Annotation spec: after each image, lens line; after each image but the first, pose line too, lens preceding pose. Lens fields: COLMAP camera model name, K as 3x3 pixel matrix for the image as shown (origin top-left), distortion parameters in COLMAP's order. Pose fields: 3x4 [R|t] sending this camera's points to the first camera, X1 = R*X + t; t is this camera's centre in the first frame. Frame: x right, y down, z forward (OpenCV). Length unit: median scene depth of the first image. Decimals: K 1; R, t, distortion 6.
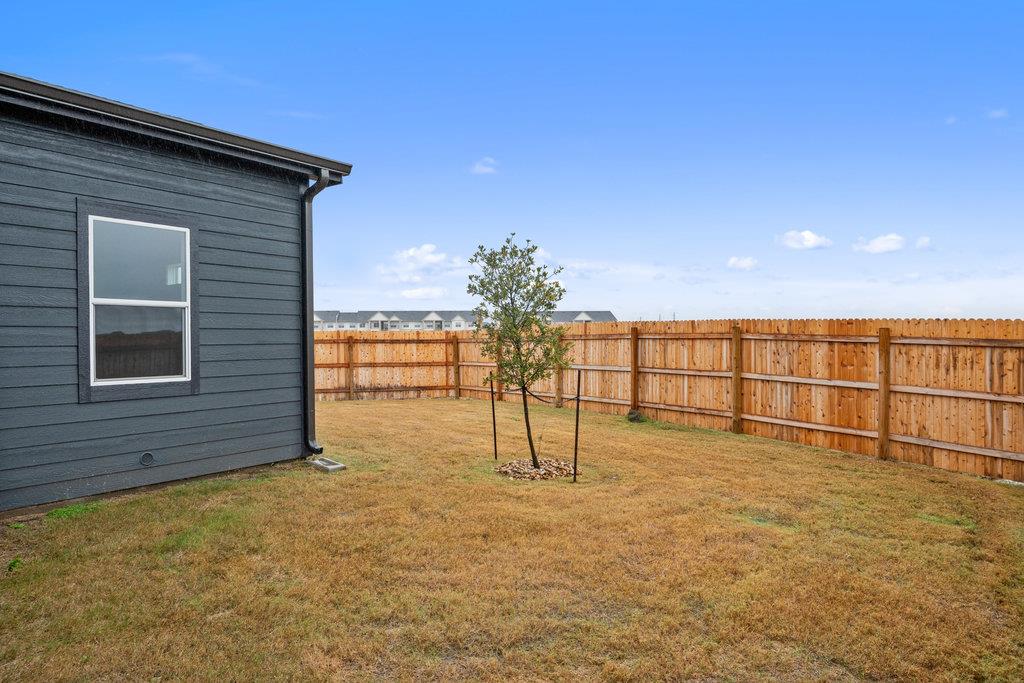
lens RADIAL K [[638.0, 0, 512.0], [0, 638.0, 341.5], [0, 0, 1]] dist [-0.023478, -0.000294]
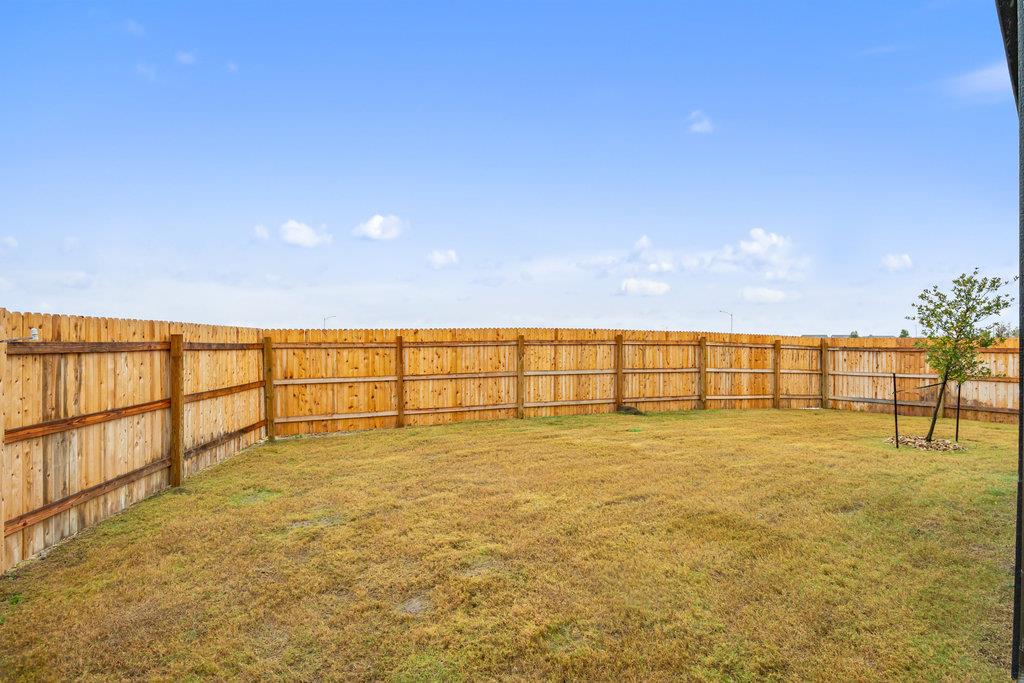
lens RADIAL K [[489.1, 0, 512.0], [0, 489.1, 341.5], [0, 0, 1]] dist [0.002928, -0.007018]
pose [[0.245632, 0.007948, 0.969331, -0.779080], [-0.001032, 0.999968, -0.007938, -0.002903], [-0.969363, 0.000950, 0.245632, 1.055300]]
